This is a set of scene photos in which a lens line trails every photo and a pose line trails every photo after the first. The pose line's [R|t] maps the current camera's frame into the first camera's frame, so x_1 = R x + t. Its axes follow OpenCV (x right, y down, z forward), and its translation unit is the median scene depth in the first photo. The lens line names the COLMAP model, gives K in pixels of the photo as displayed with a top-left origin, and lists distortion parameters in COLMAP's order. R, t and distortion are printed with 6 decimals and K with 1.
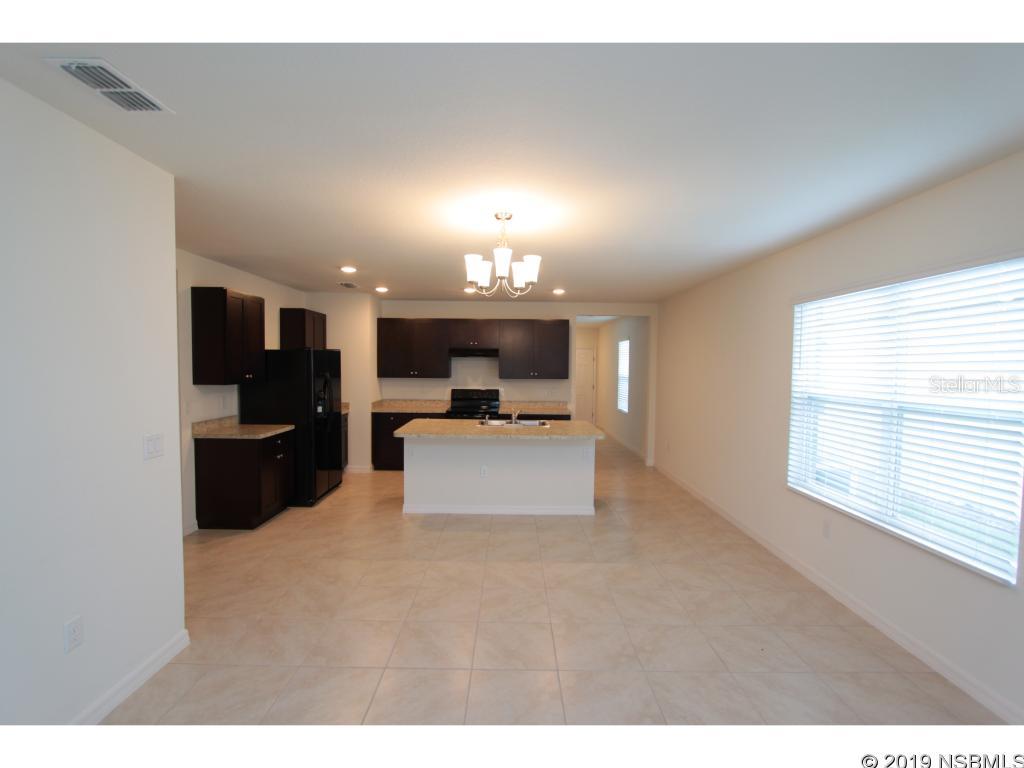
lens RADIAL K [[469.4, 0, 510.2], [0, 469.4, 387.1], [0, 0, 1]] dist [-0.014432, 0.000446]
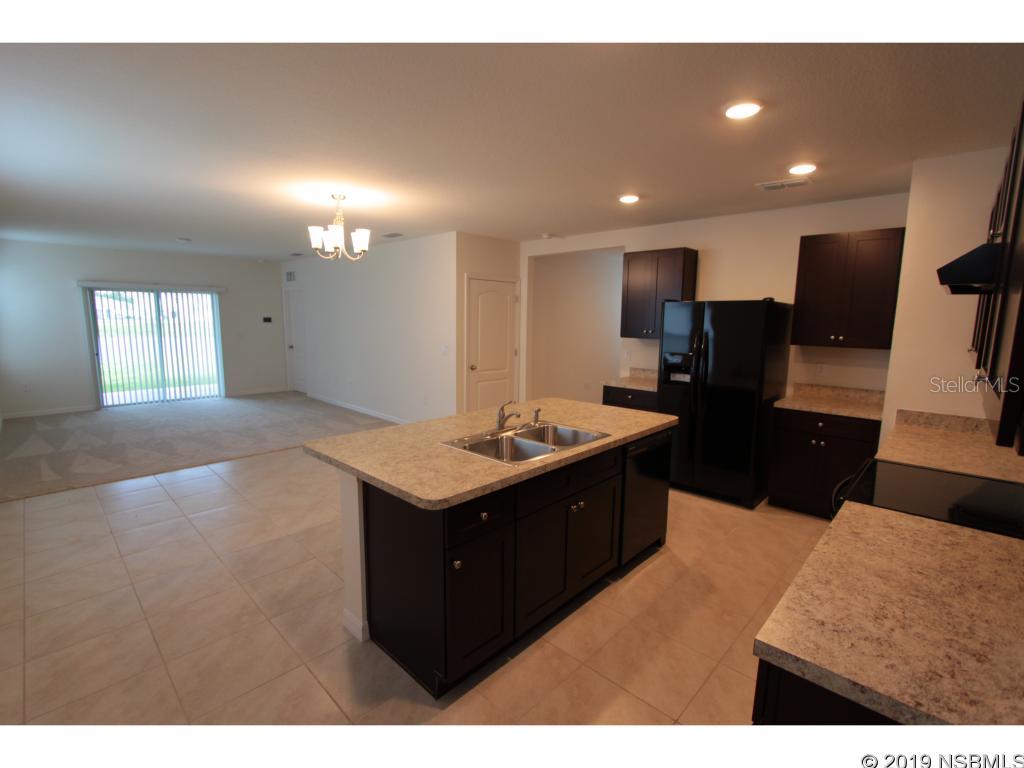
lens RADIAL K [[469.4, 0, 510.2], [0, 469.4, 387.1], [0, 0, 1]] dist [-0.014432, 0.000446]
pose [[-0.695170, 0.083382, -0.713993, 0.360078], [-0.057099, 0.983706, 0.170474, -0.054710], [0.716574, 0.159277, -0.679082, 1.328430]]
